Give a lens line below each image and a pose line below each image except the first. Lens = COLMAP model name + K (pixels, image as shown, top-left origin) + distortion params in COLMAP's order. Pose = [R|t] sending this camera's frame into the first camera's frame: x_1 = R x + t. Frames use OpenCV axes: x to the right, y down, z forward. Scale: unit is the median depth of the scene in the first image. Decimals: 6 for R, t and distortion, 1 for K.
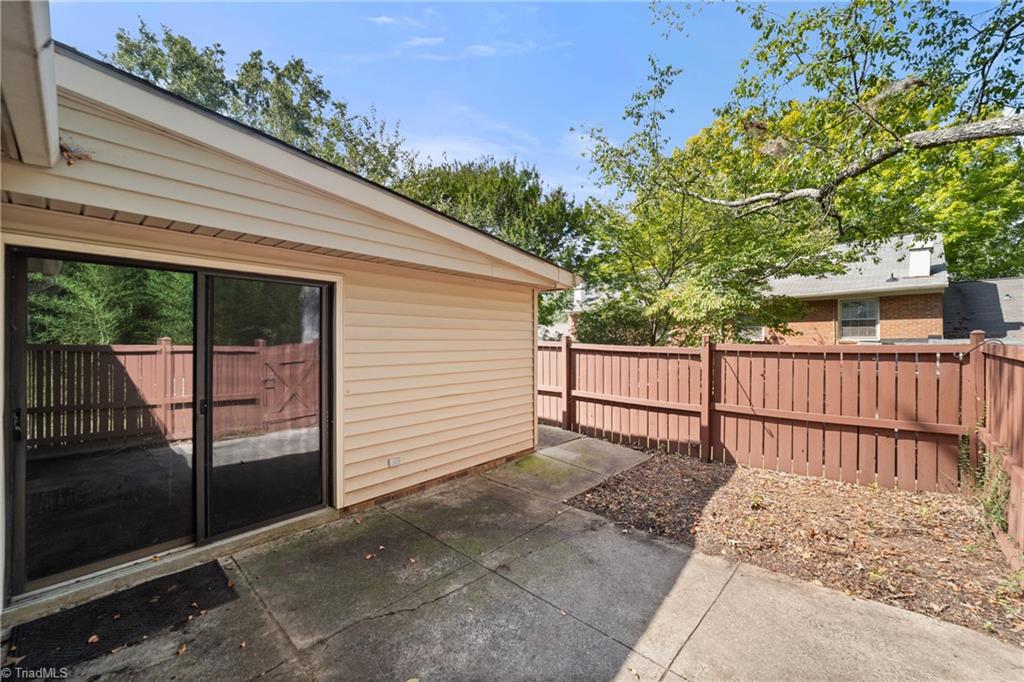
lens RADIAL K [[397.0, 0, 509.9], [0, 397.0, 340.1], [0, 0, 1]] dist [-0.013044, 0.003778]
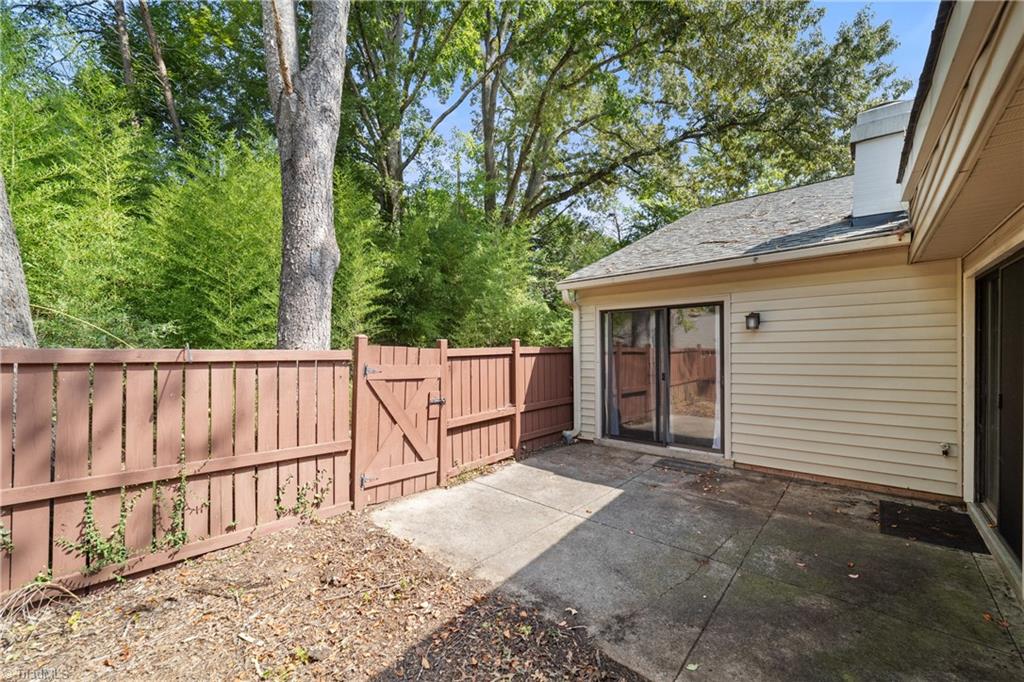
lens RADIAL K [[397.0, 0, 514.6], [0, 397.0, 347.0], [0, 0, 1]] dist [-0.013044, 0.003778]
pose [[-0.999854, 0.011503, -0.012650, 0.274652], [0.011620, 0.999890, -0.009174, 0.016012], [0.012543, -0.009319, -0.999878, 1.169606]]
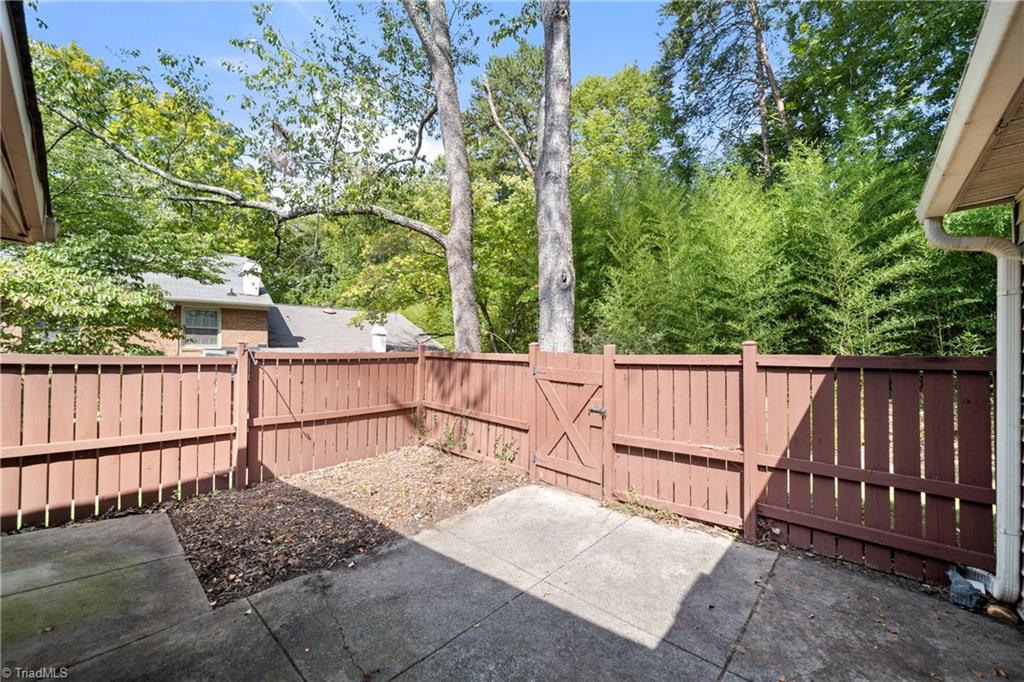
lens RADIAL K [[397.0, 0, 533.0], [0, 397.0, 346.7], [0, 0, 1]] dist [-0.013044, 0.003778]
pose [[-0.029544, 0.011349, 0.999499, -0.415152], [-0.008353, 0.999898, -0.011601, 0.003292], [-0.999529, -0.008691, -0.029447, 0.431743]]
